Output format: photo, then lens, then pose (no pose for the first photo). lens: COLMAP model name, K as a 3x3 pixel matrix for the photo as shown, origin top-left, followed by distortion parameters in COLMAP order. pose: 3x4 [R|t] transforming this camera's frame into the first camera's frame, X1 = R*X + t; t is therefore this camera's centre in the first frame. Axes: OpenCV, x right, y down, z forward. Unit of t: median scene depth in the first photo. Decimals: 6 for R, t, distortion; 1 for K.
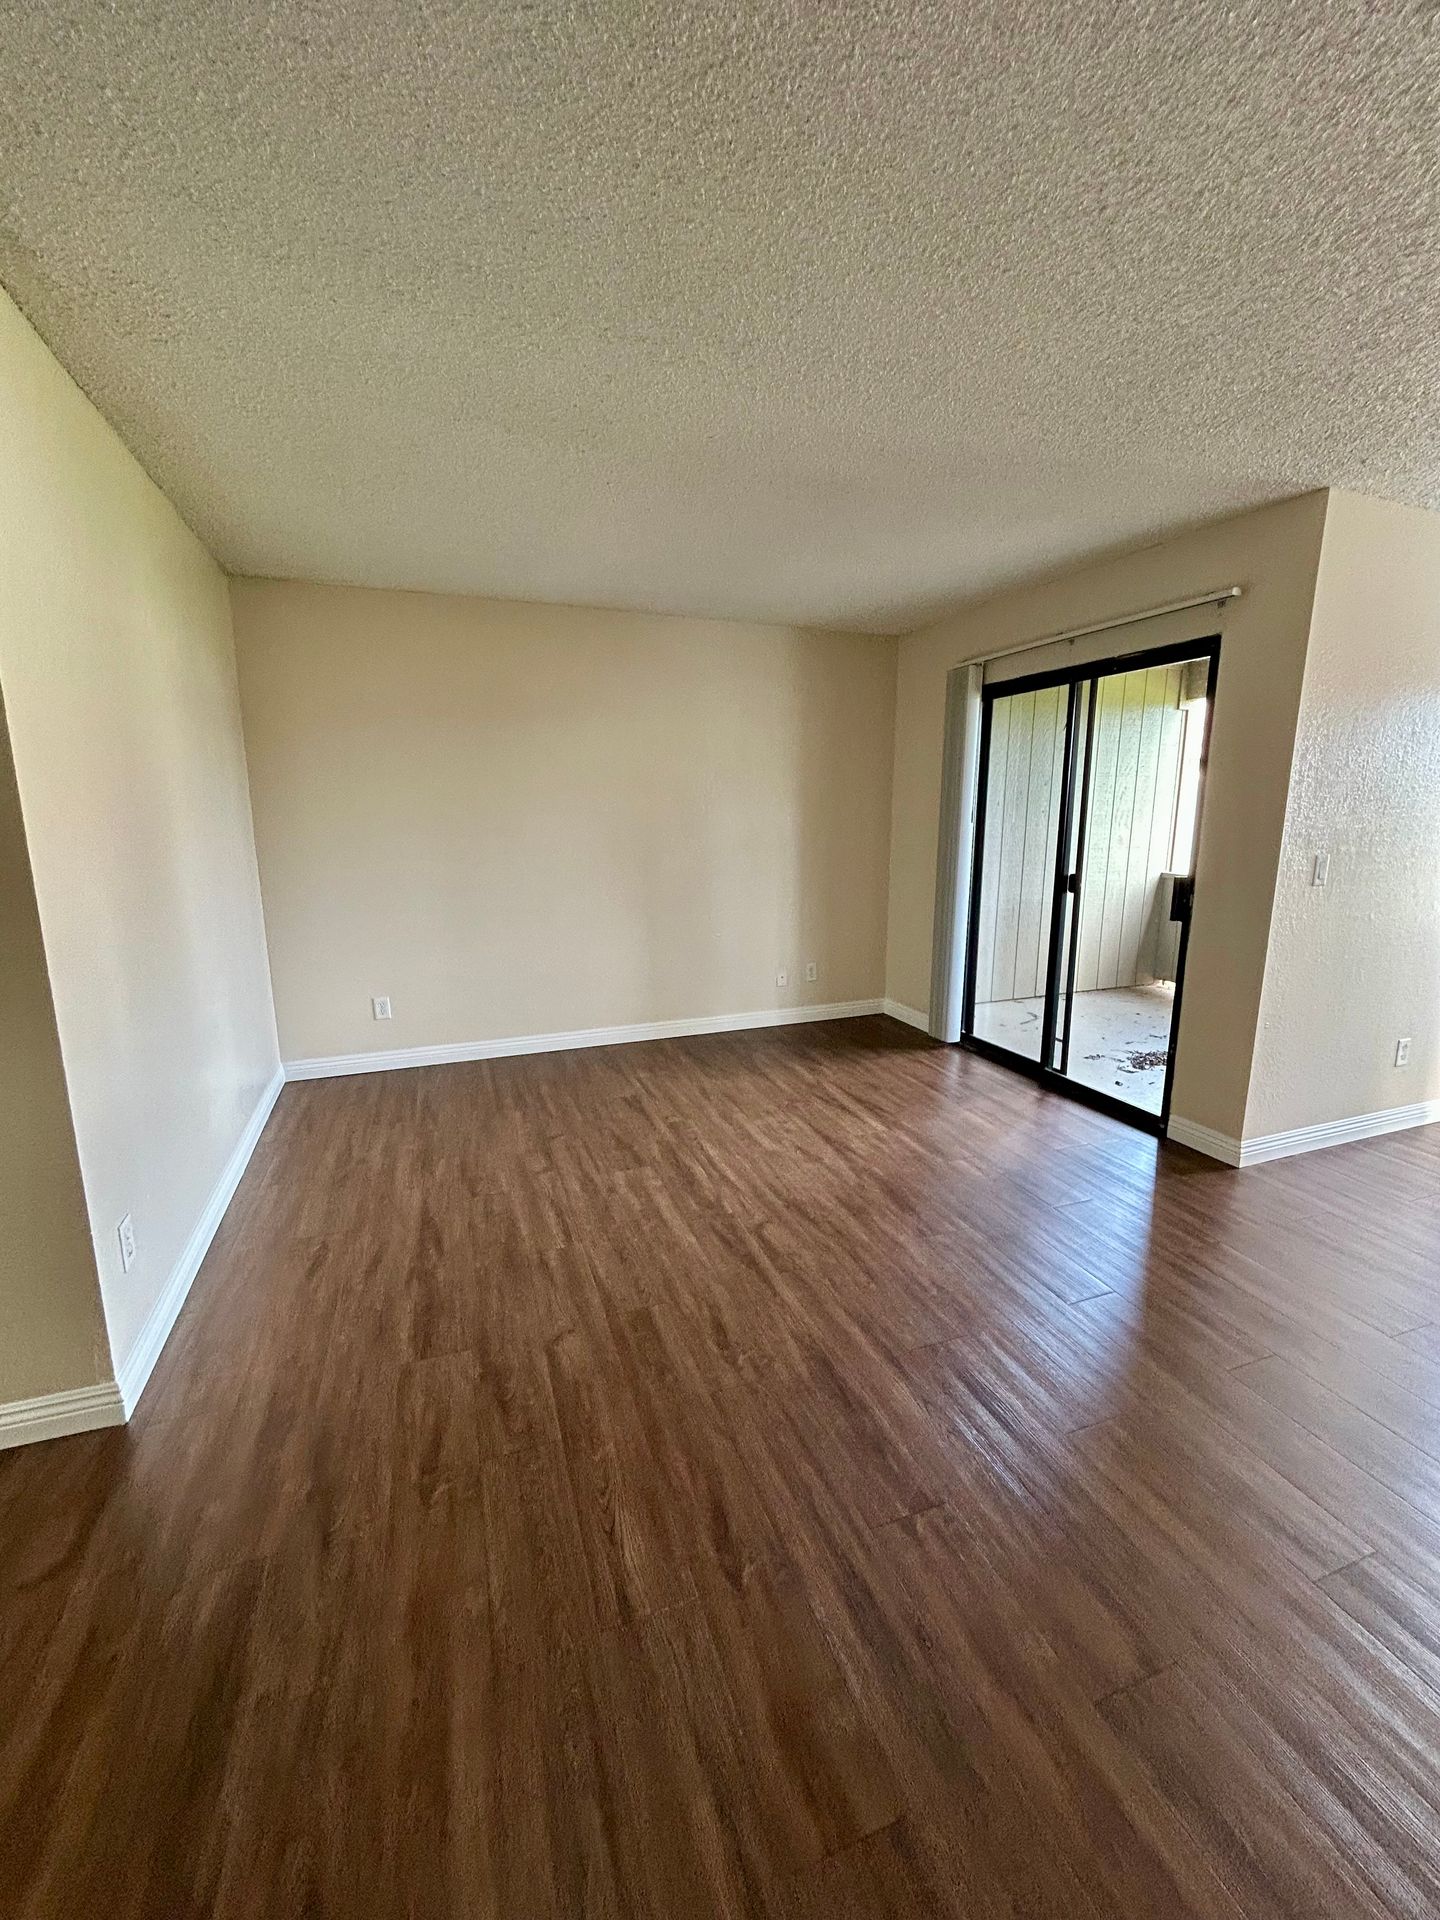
lens RADIAL K [[779.4, 0, 720.0], [0, 779.4, 960.0], [0, 0, 1]] dist [-0.000588, -0.000128]
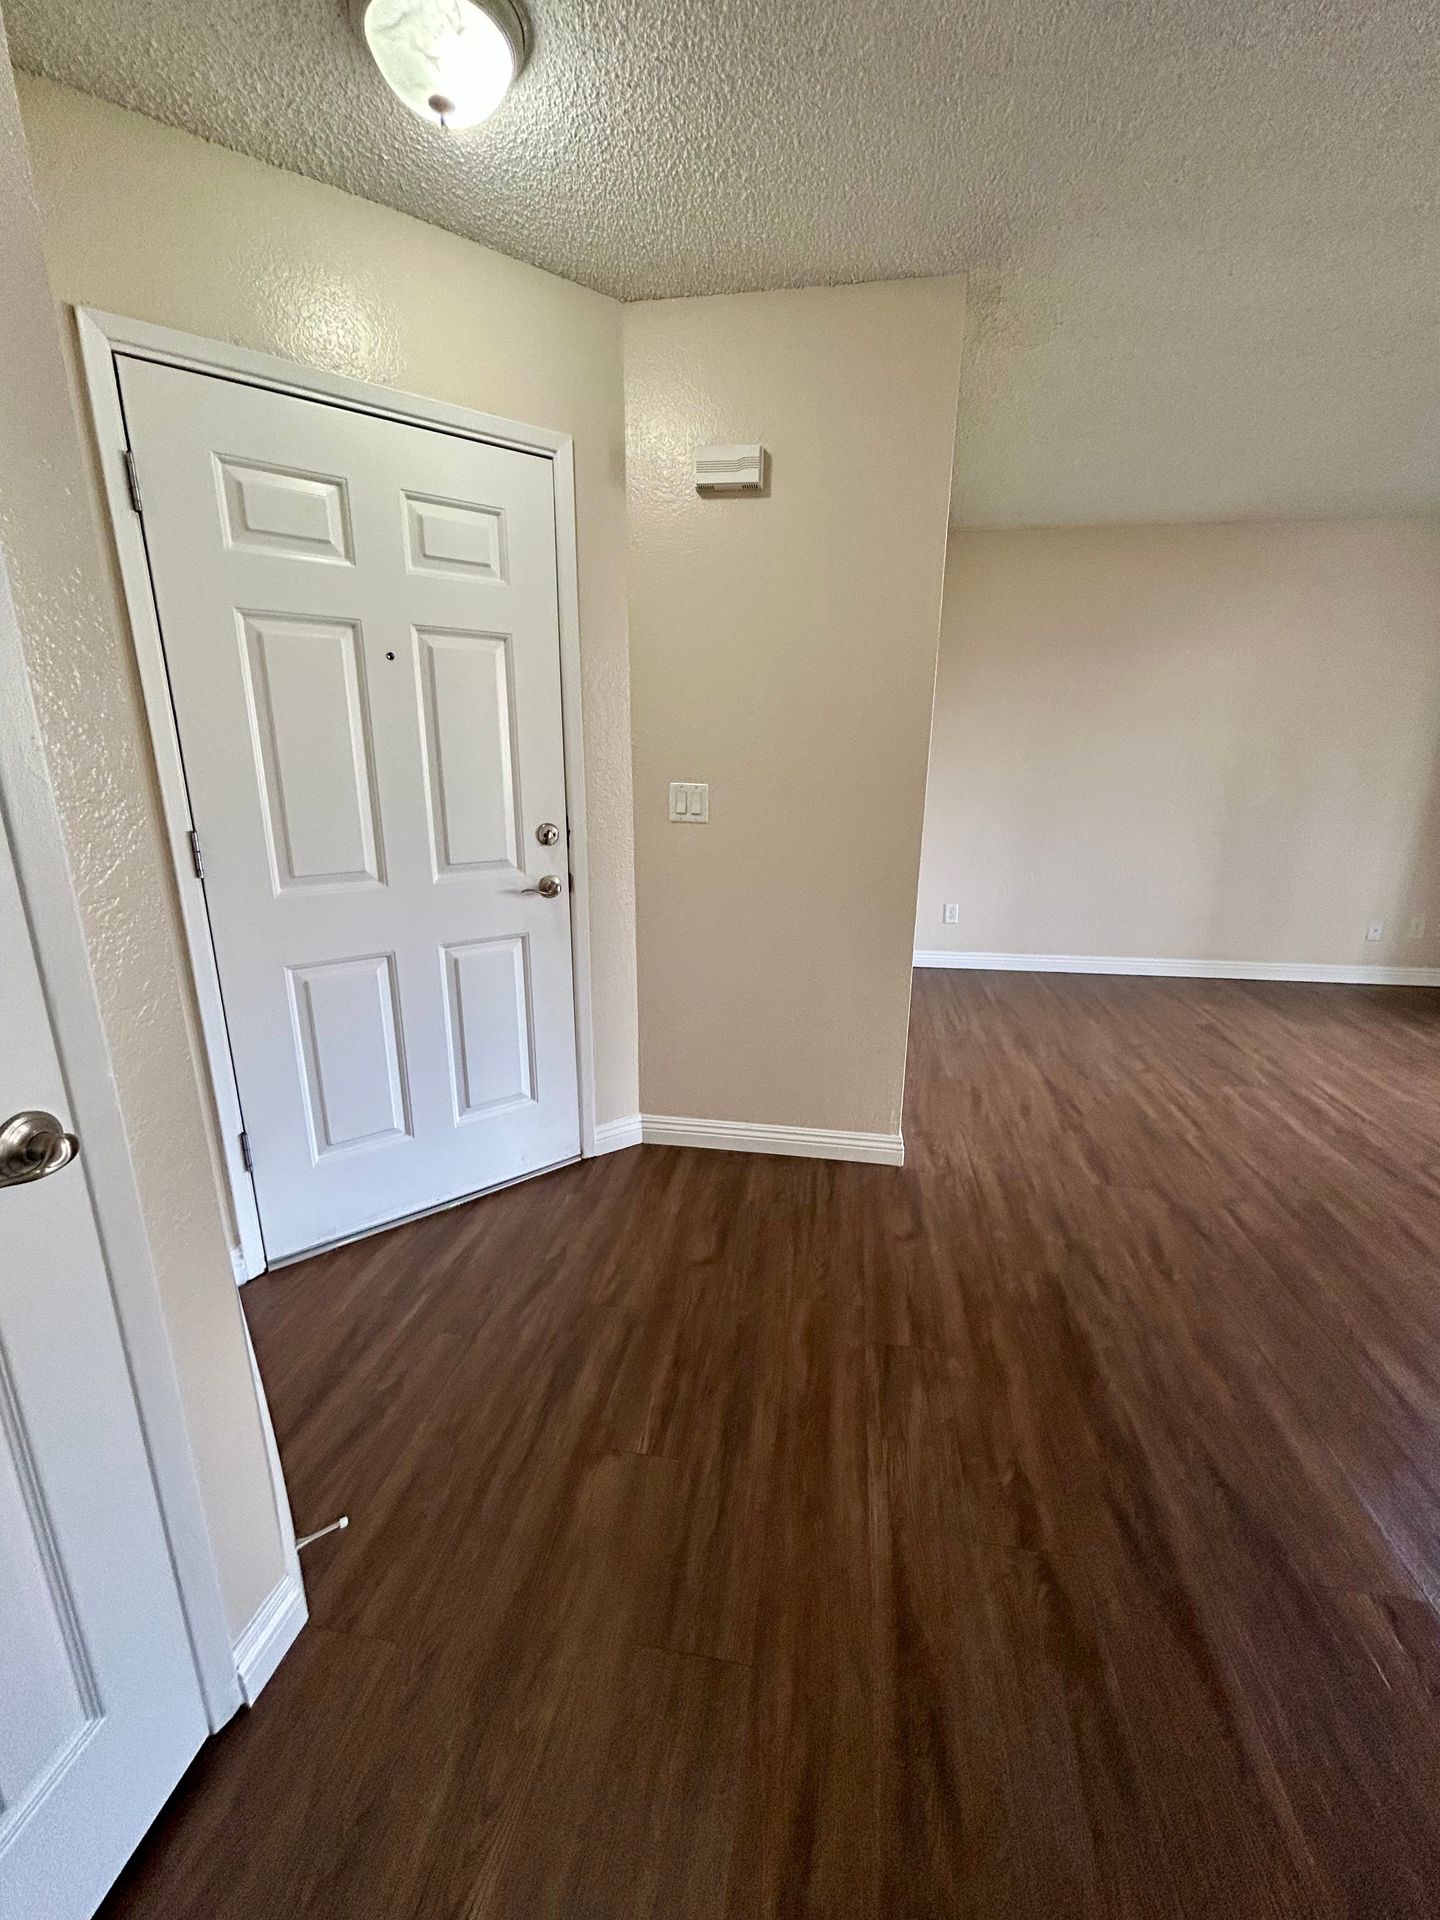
lens RADIAL K [[767.7, 0, 720.0], [0, 767.7, 960.0], [0, 0, 1]] dist [0.001468, 0.000122]
pose [[0.872678, 0.136393, -0.468860, -0.267365], [-0.098406, 0.989621, 0.104724, 0.062178], [0.478278, -0.045251, 0.877042, -0.231623]]
